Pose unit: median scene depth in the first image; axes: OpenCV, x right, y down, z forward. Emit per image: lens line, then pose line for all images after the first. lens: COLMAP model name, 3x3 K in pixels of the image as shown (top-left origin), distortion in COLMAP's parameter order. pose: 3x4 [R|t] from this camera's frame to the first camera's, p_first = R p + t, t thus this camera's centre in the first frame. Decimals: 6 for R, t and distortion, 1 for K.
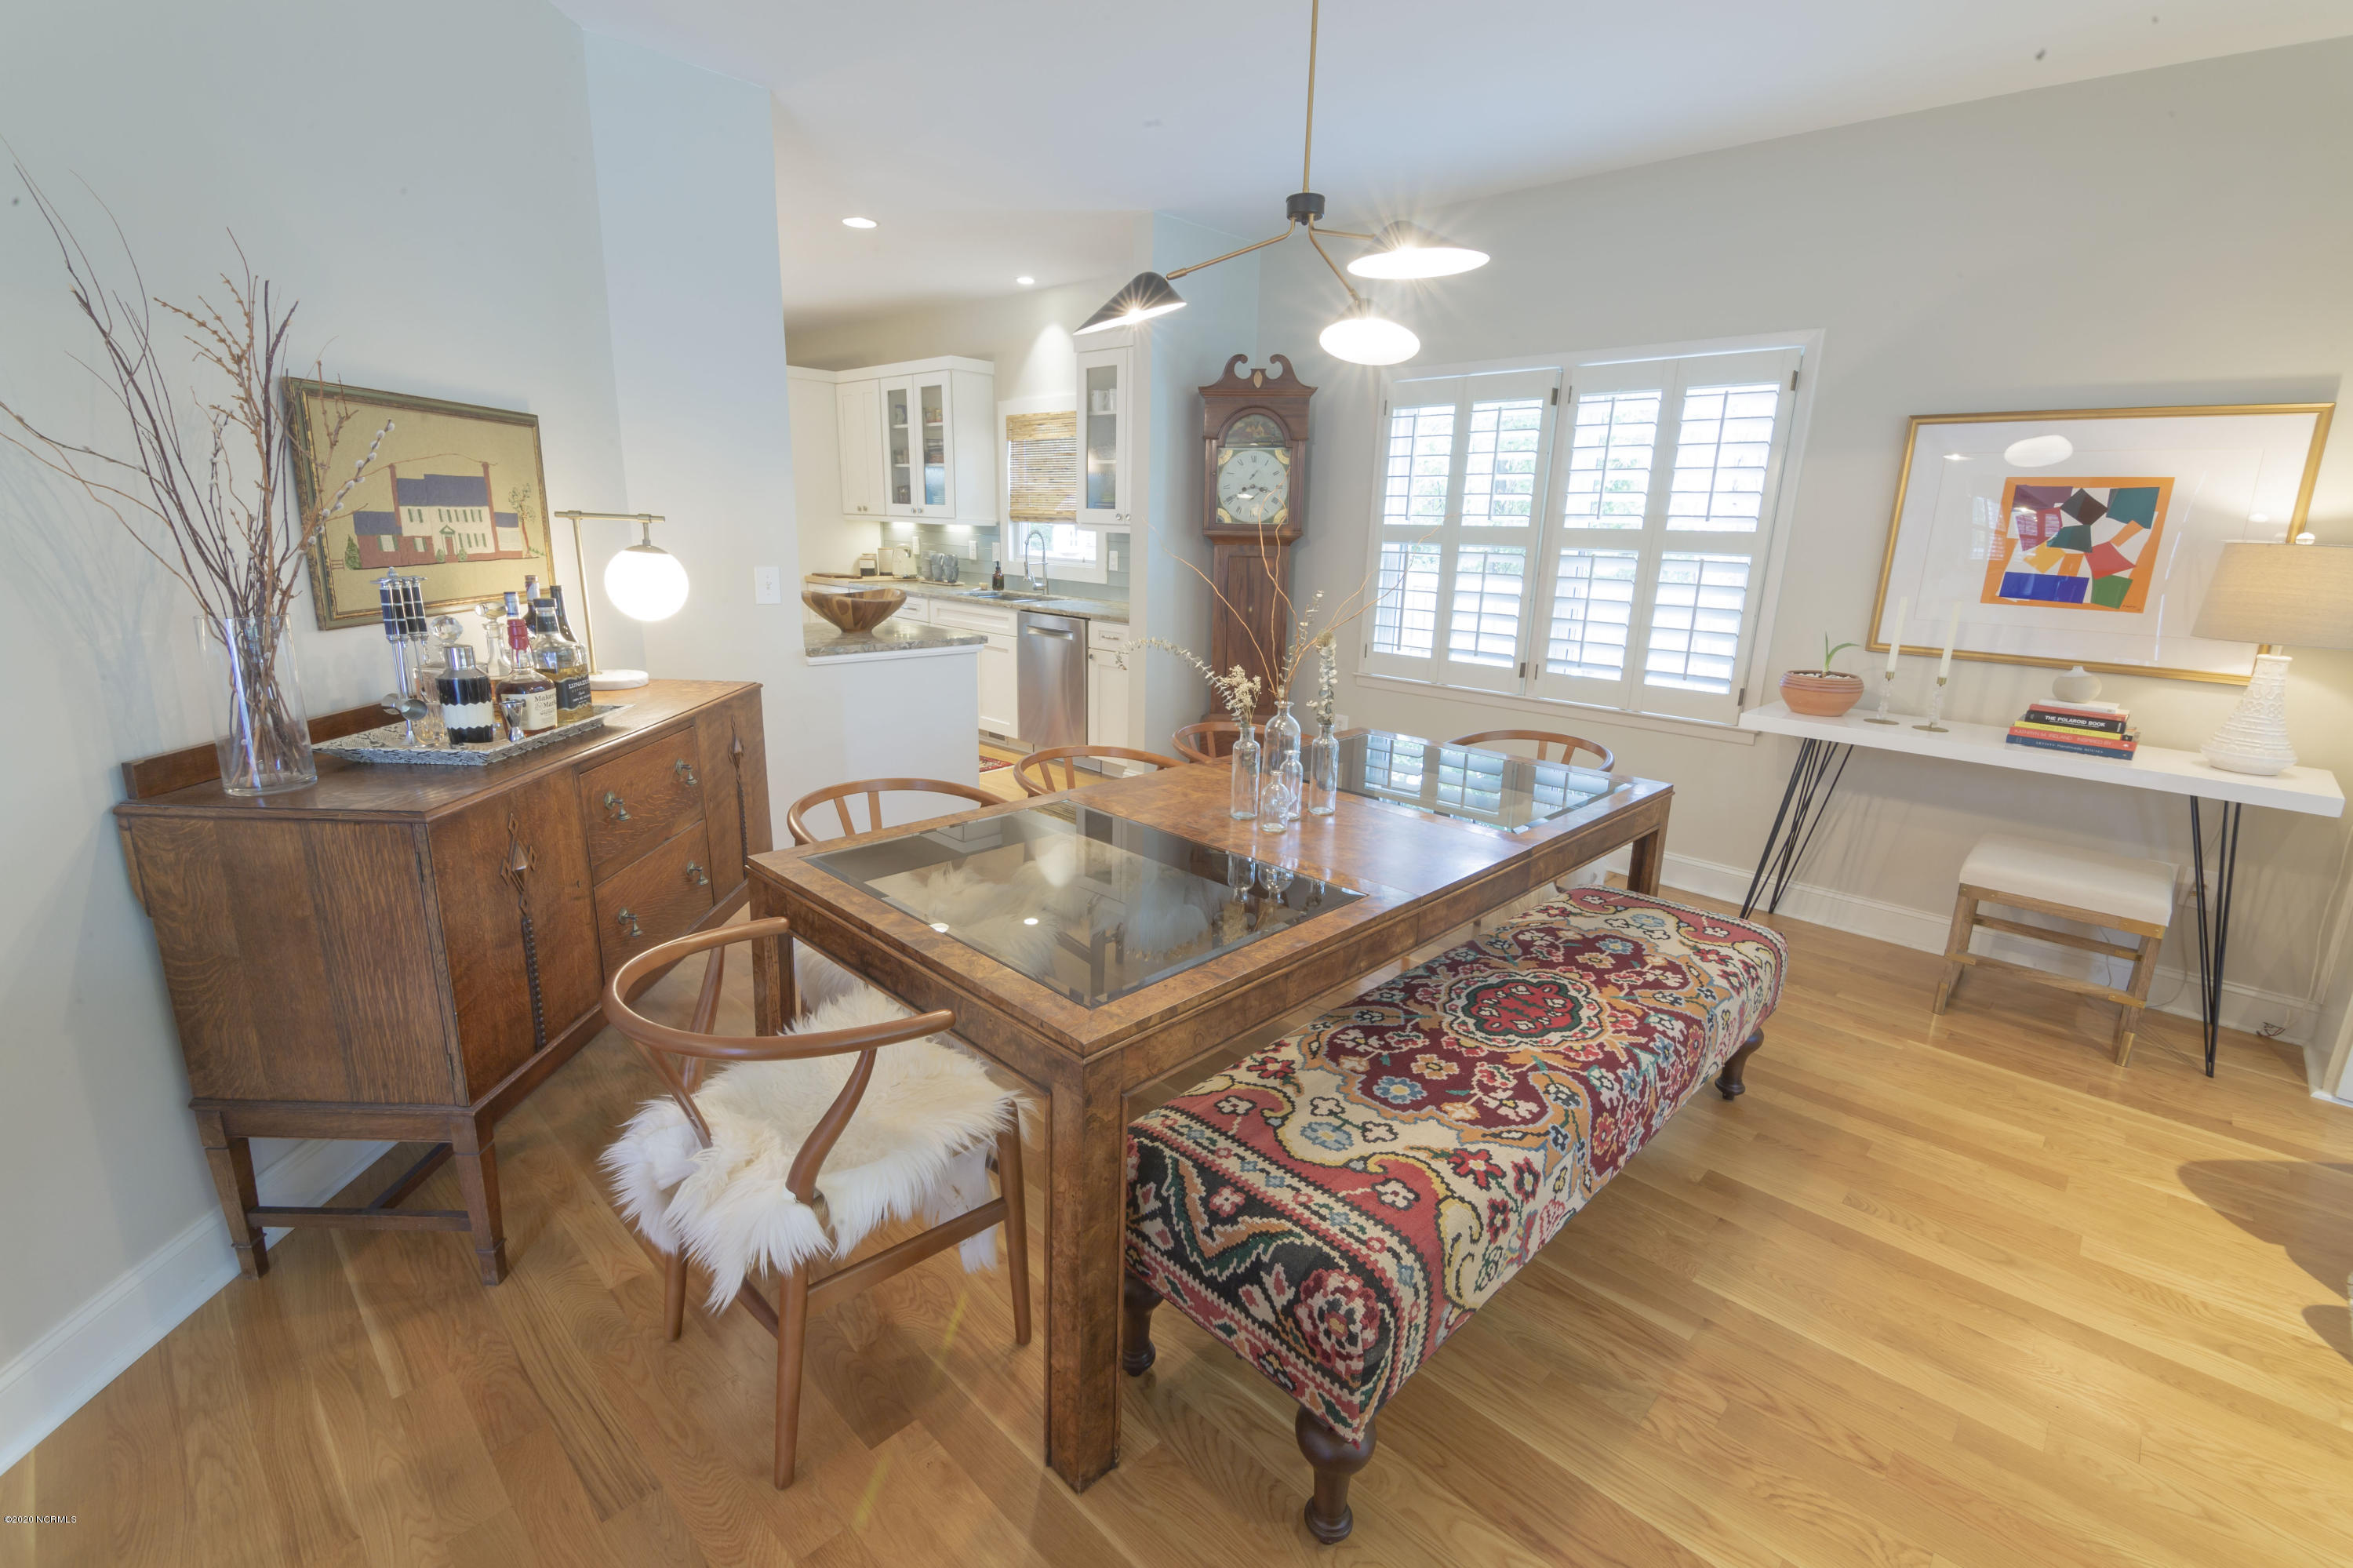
lens RADIAL K [[1074.7, 0, 1176.5], [0, 1074.7, 784.0], [0, 0, 1]] dist [0.036683, -0.018127]
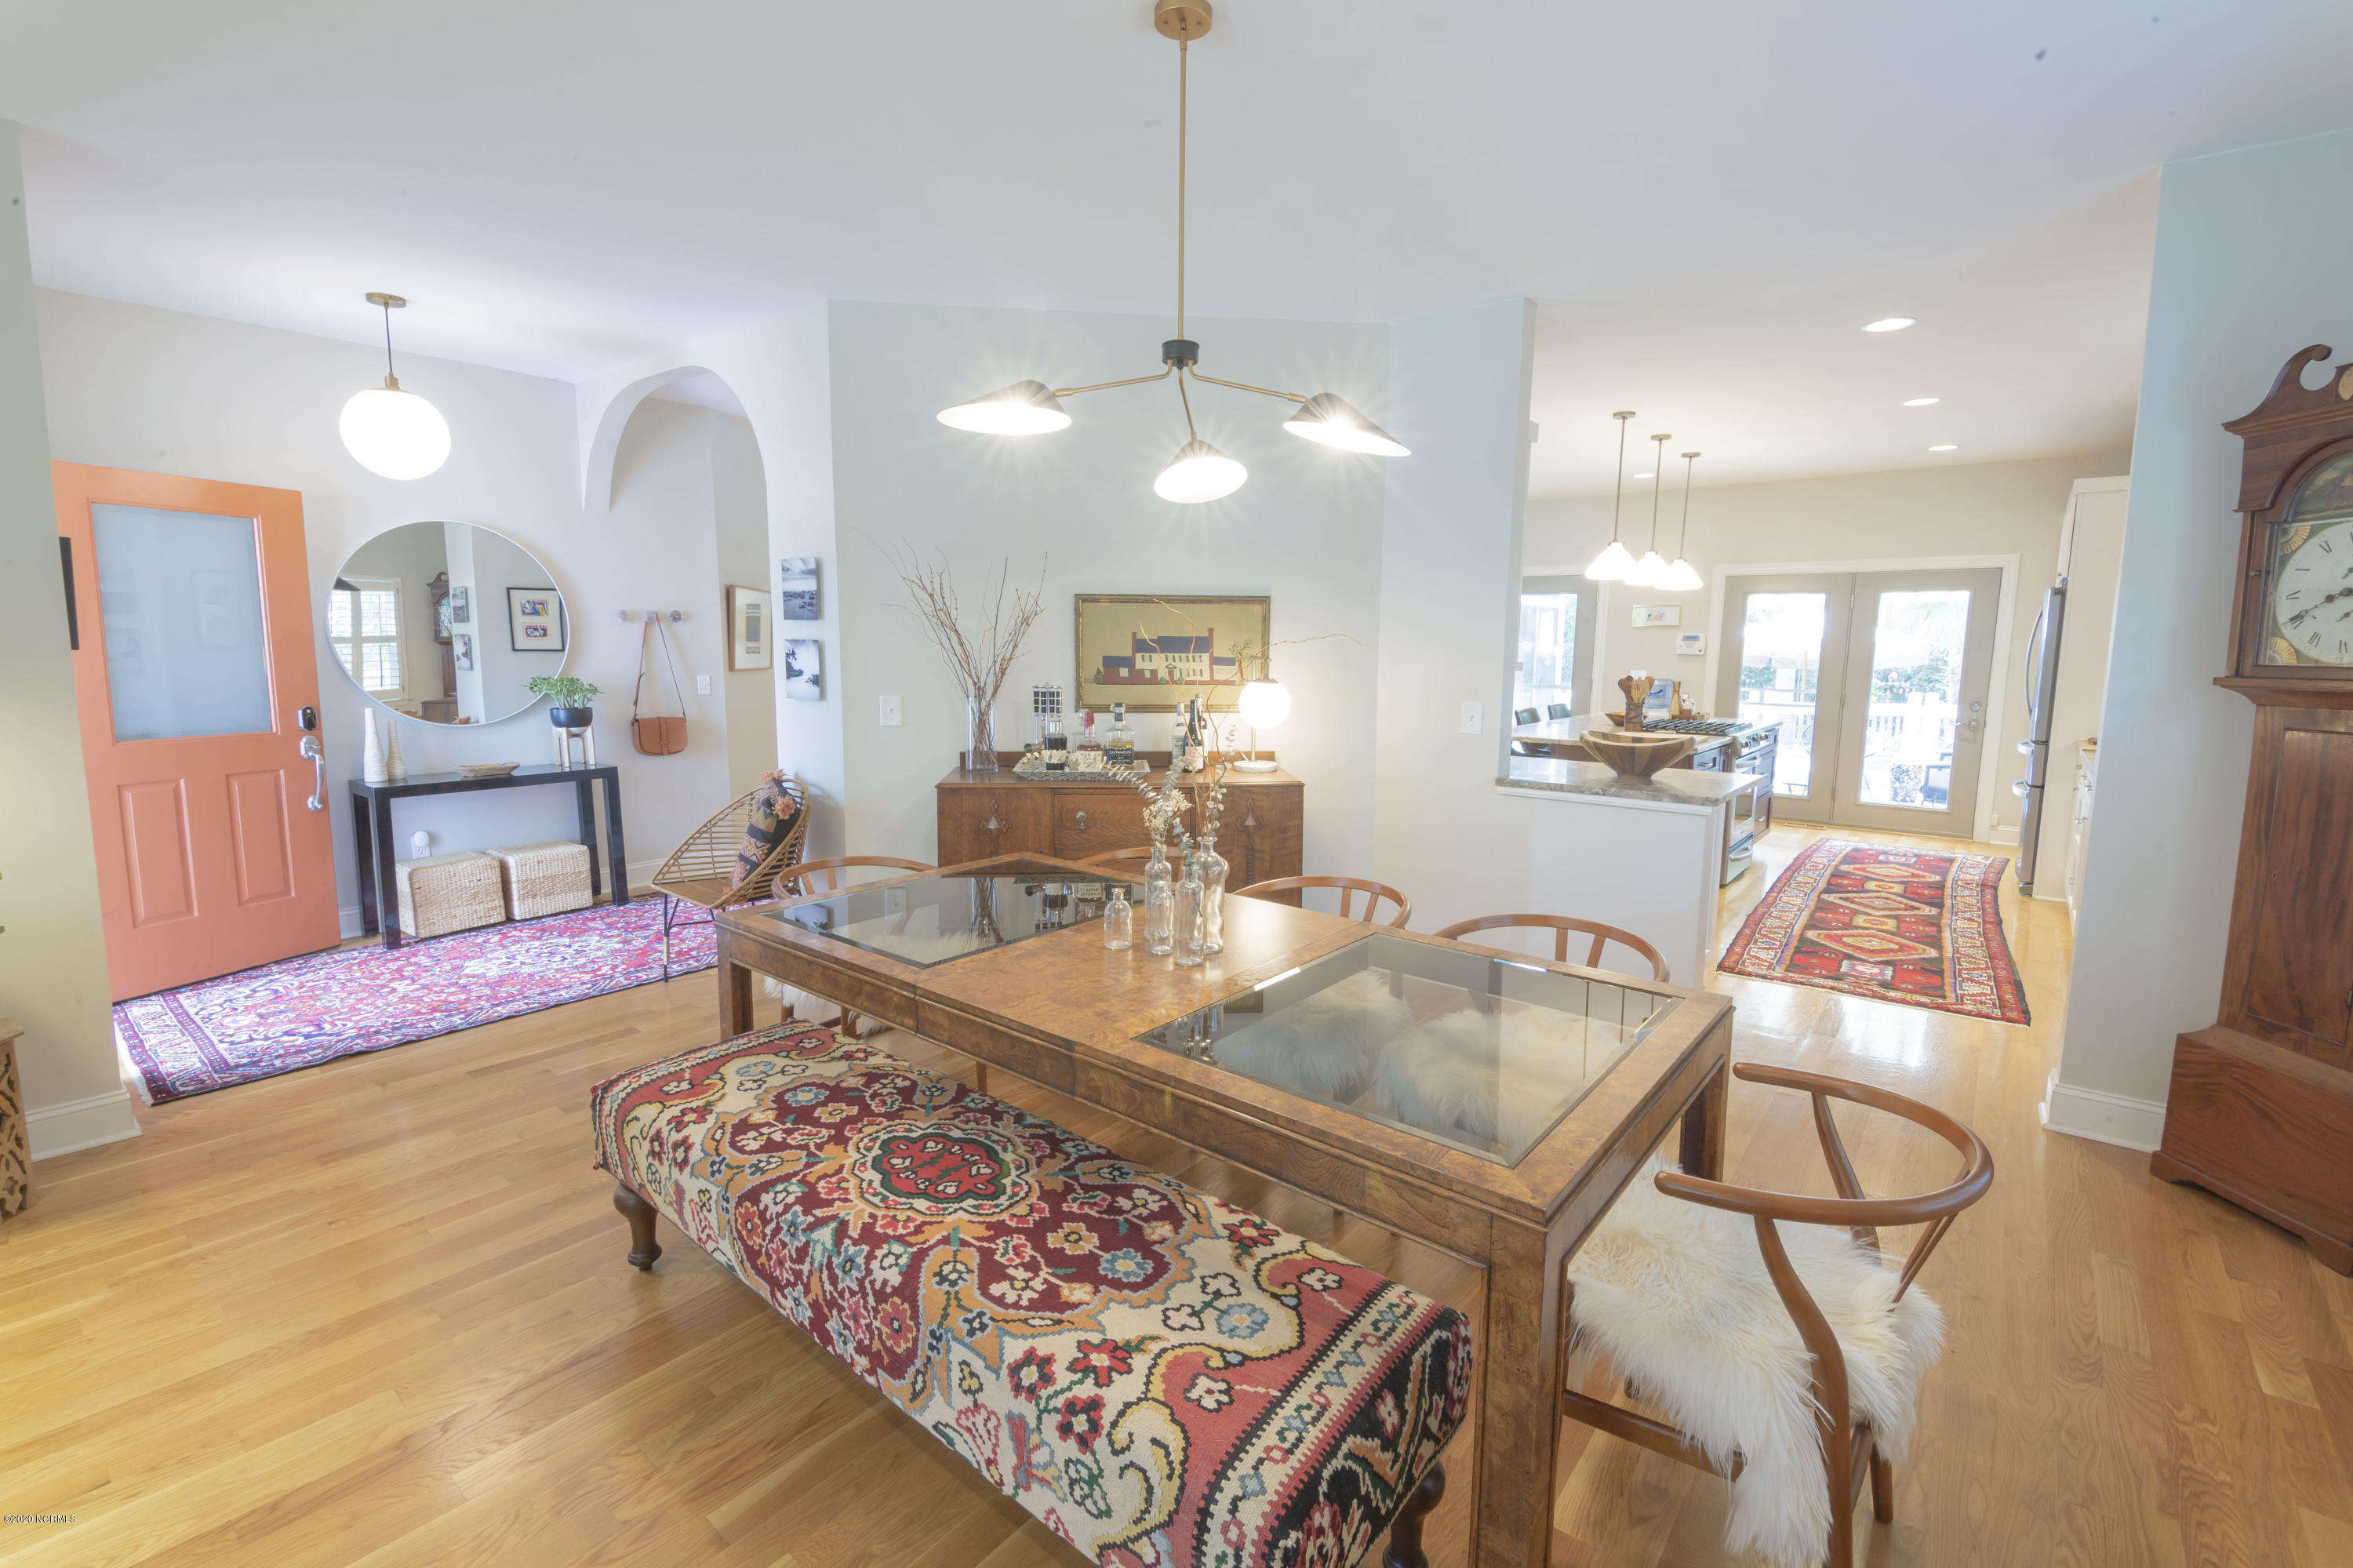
lens RADIAL K [[1010.3, 0, 1176.5], [0, 1010.3, 784.0], [0, 0, 1]] dist [0.020912, 0.000035]
pose [[0.072592, 0.122522, -0.989807, 1.071476], [-0.243237, 0.964635, 0.101567, -0.232228], [0.967247, 0.233385, 0.099827, 0.948945]]
